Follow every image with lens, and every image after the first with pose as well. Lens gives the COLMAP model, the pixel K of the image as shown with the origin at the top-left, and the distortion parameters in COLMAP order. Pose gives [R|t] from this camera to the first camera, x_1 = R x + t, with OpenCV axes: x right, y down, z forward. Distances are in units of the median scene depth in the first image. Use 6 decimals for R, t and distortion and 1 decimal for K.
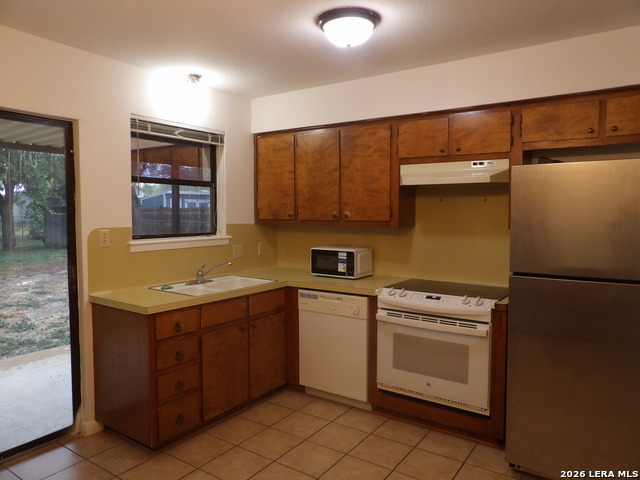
lens RADIAL K [[458.5, 0, 321.5], [0, 458.5, 235.9], [0, 0, 1]] dist [-0.039924, 0.052463]
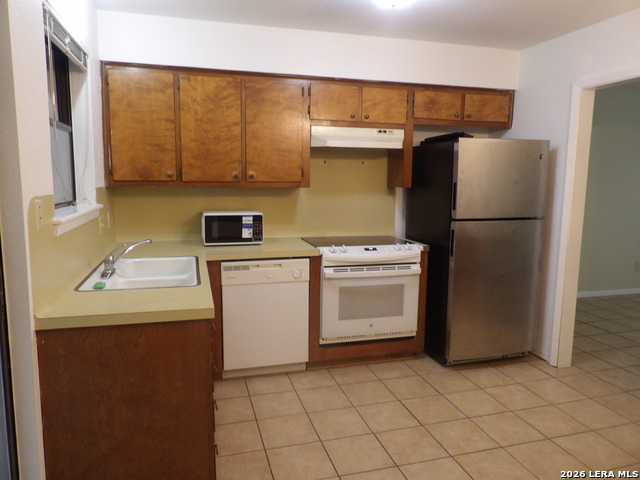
lens RADIAL K [[458.5, 0, 321.5], [0, 458.5, 235.9], [0, 0, 1]] dist [-0.039924, 0.052463]
pose [[0.635228, -0.095664, 0.766377, -0.606076], [0.032774, 0.994744, 0.097004, -0.009970], [-0.771629, -0.036503, 0.635025, 0.328227]]
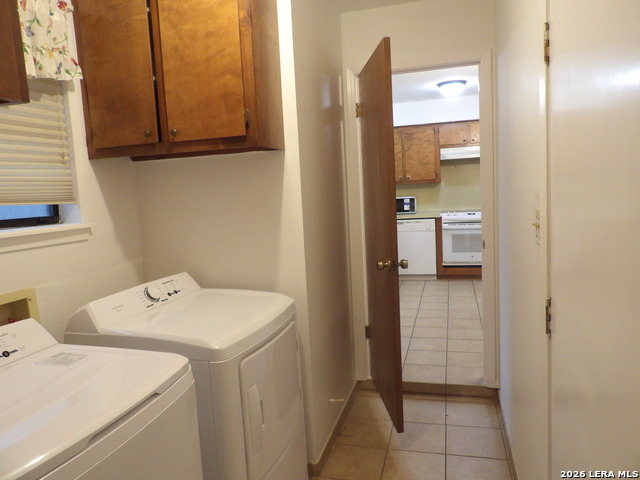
lens RADIAL K [[458.5, 0, 321.5], [0, 458.5, 235.9], [0, 0, 1]] dist [-0.039924, 0.052463]
pose [[0.945233, -0.086727, 0.314663, -0.900338], [0.074702, 0.995947, 0.050099, 0.070333], [-0.317732, -0.023850, 0.947881, -0.624134]]
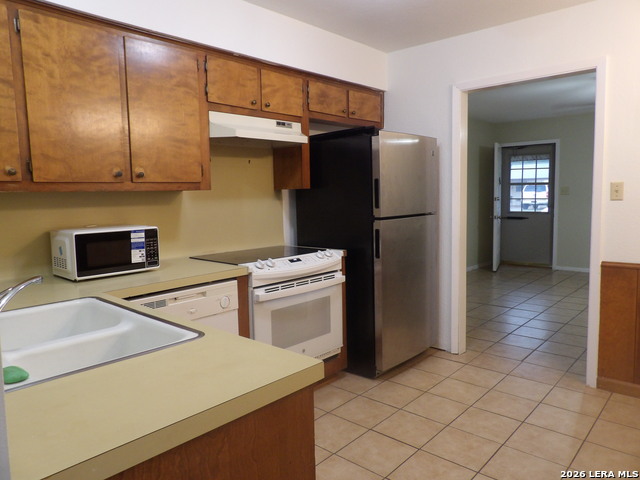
lens RADIAL K [[458.5, 0, 321.5], [0, 458.5, 235.9], [0, 0, 1]] dist [-0.039924, 0.052463]
pose [[0.130549, -0.094816, 0.986898, -0.591331], [0.076527, 0.993411, 0.085318, 0.007064], [-0.988484, 0.064386, 0.136945, 0.708372]]
